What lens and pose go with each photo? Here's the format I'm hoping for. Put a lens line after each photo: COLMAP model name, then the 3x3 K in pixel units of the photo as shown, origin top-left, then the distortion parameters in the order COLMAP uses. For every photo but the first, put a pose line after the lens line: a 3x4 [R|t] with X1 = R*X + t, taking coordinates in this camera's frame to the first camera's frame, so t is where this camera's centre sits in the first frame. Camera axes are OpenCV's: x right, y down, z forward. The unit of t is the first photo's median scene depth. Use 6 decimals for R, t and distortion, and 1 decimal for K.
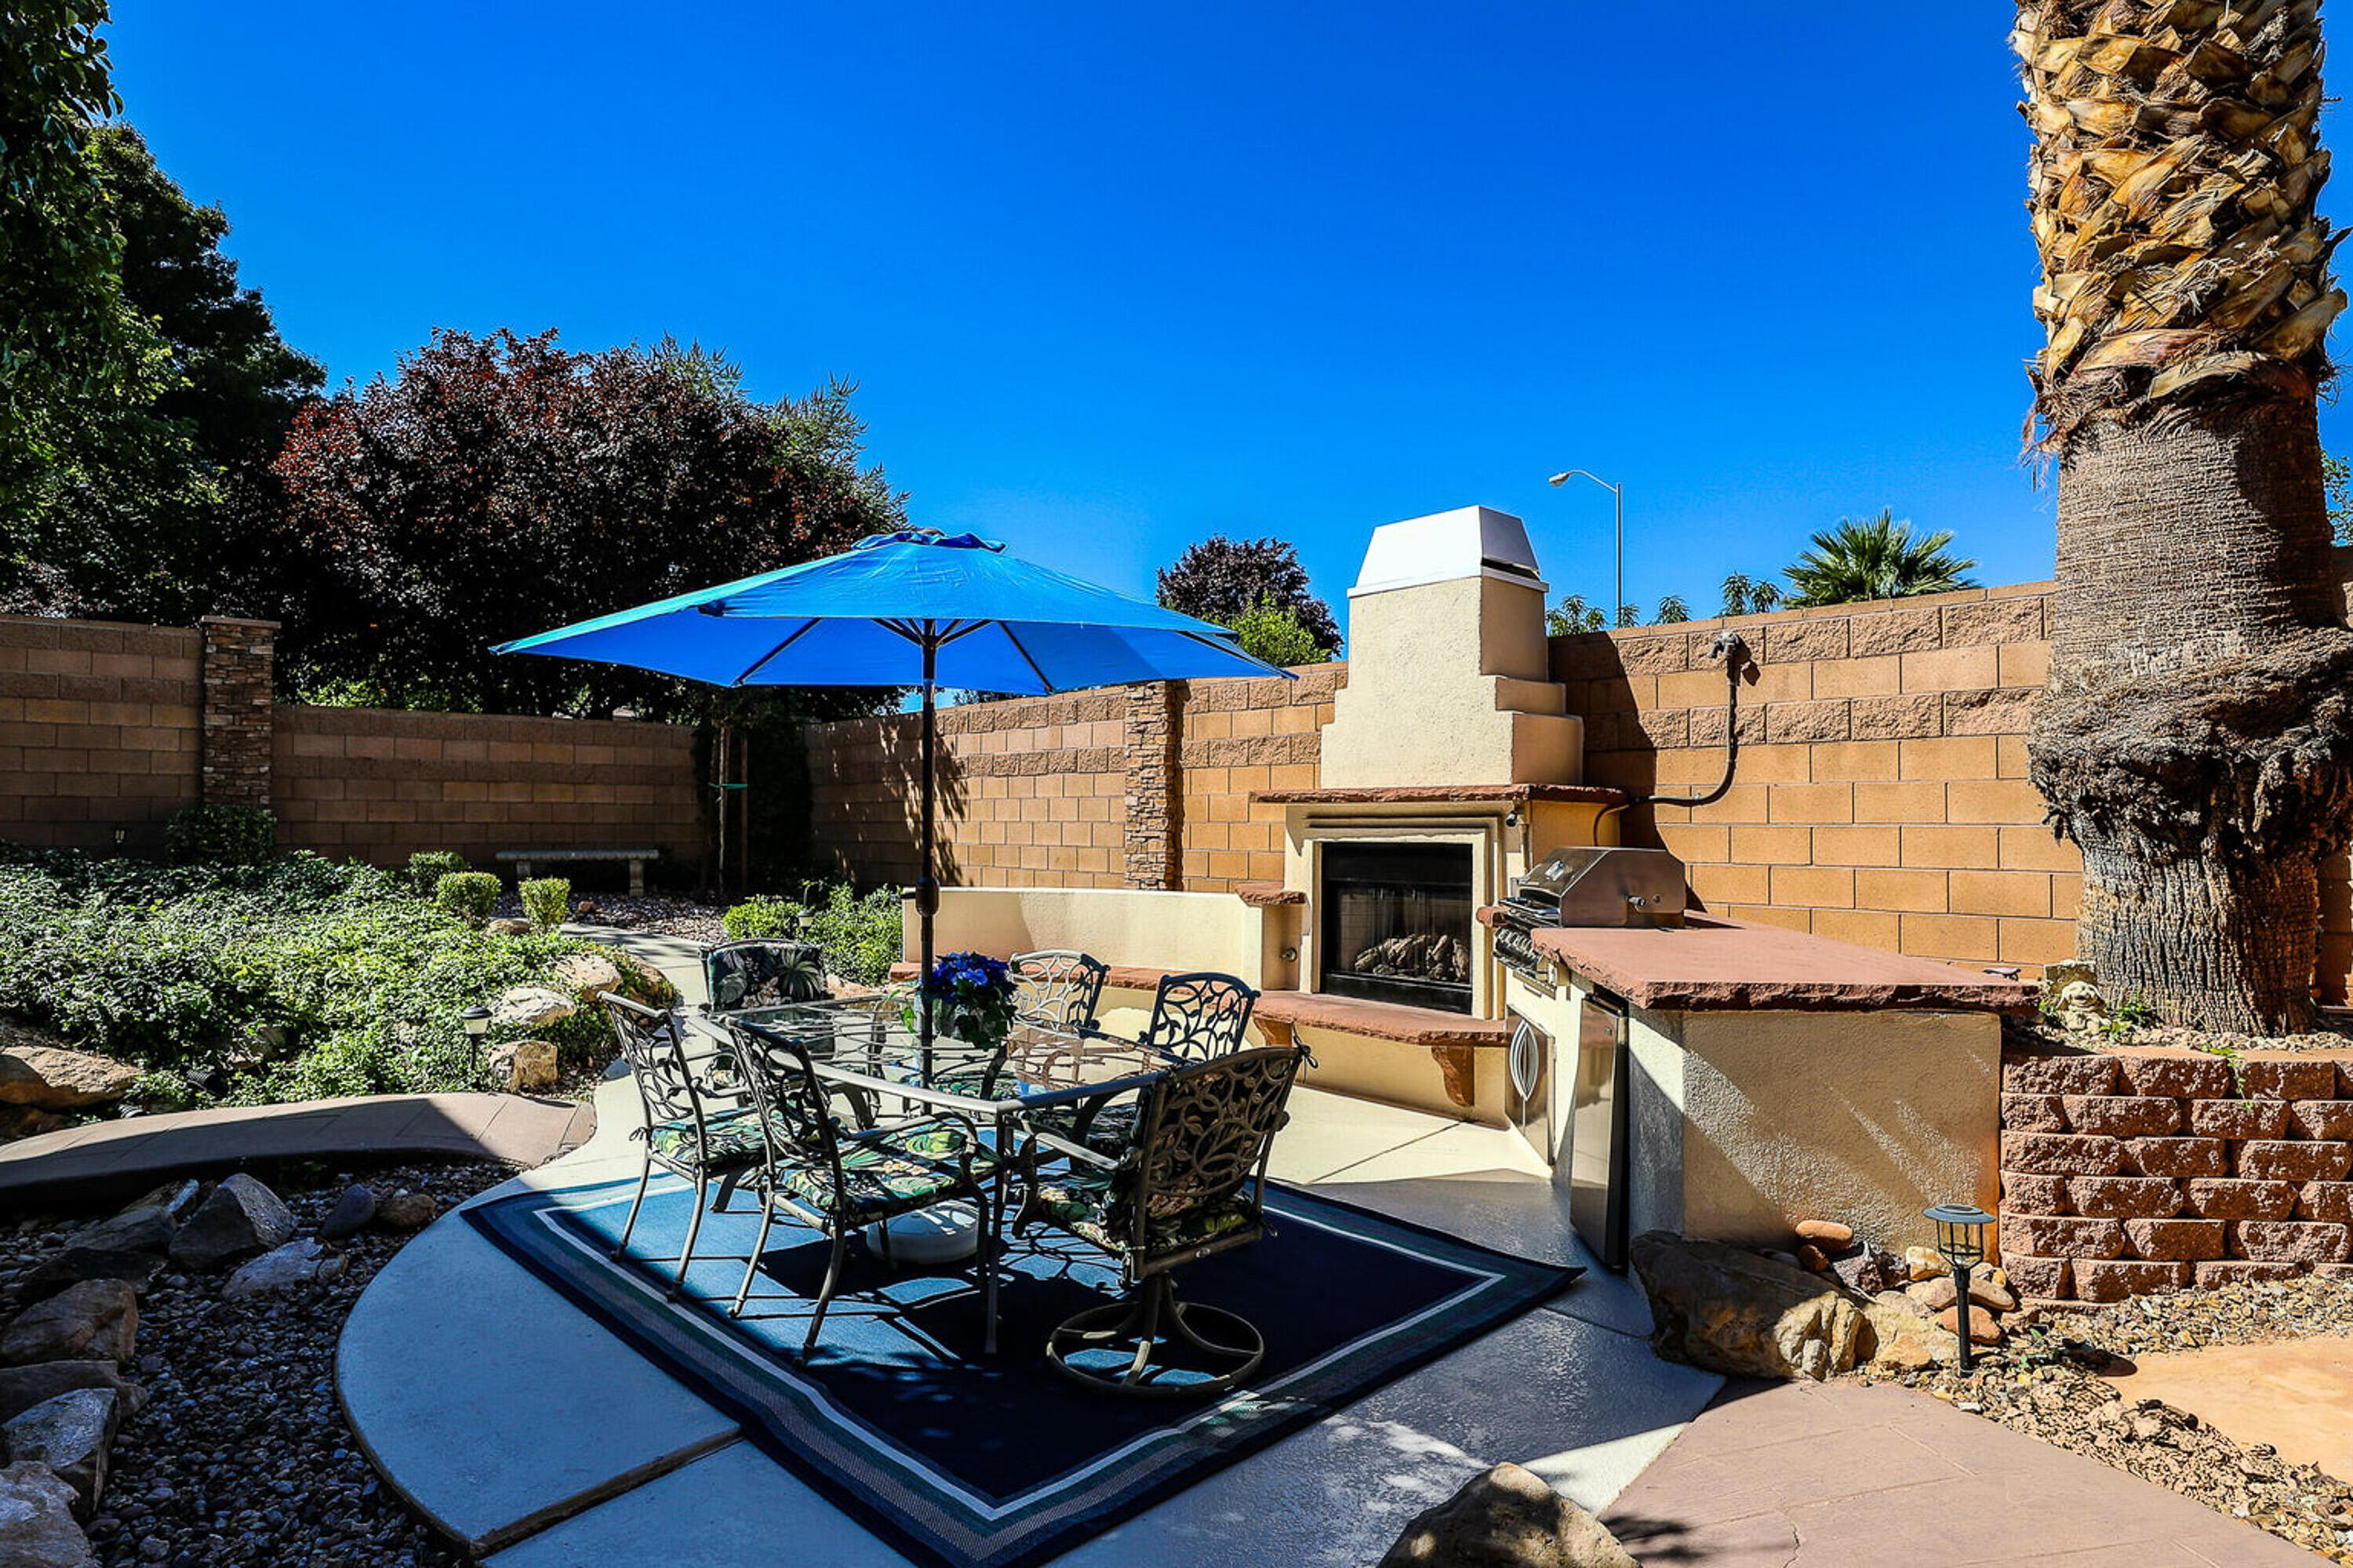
lens RADIAL K [[1282.8, 0, 1176.5], [0, 1282.8, 784.0], [0, 0, 1]] dist [-0.032588, 0.012734]
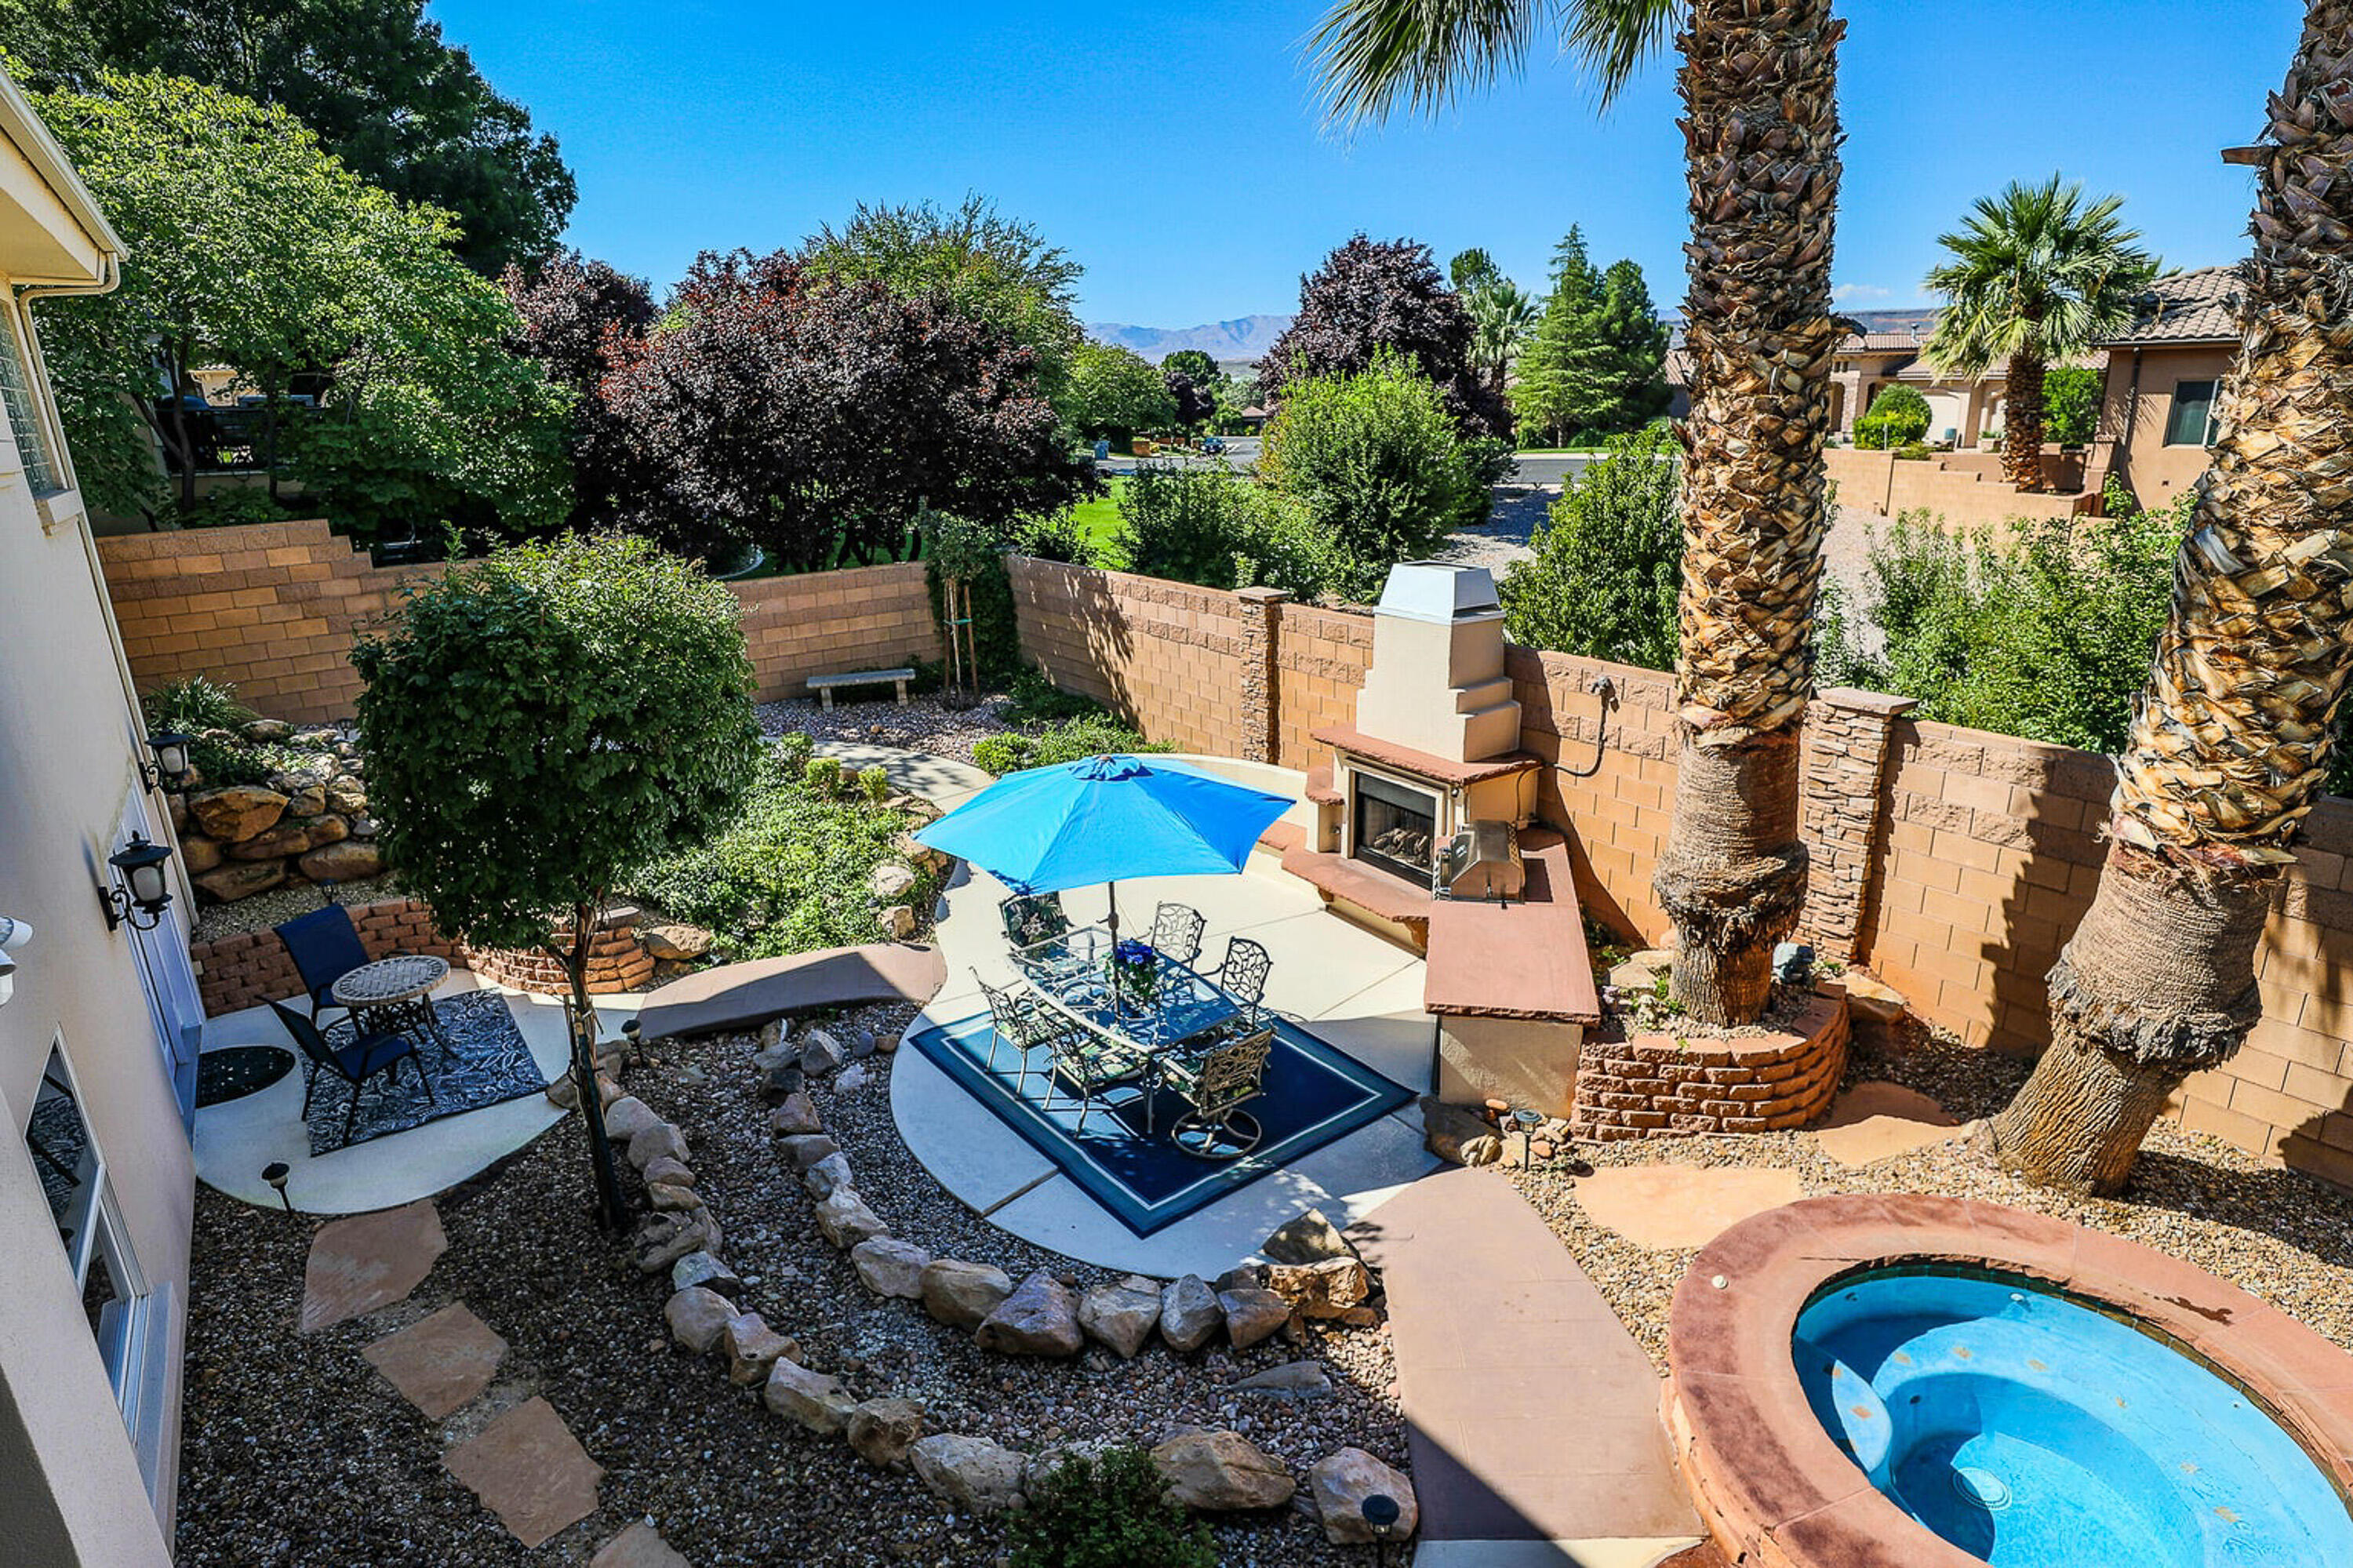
lens RADIAL K [[1253.9, 0, 1176.5], [0, 1253.9, 784.0], [0, 0, 1]] dist [-0.022790, 0.000423]
pose [[0.990754, 0.003803, -0.135618, 0.176829], [0.040607, 0.945471, 0.323164, -0.742697], [0.129451, -0.325683, 0.936575, -0.796389]]
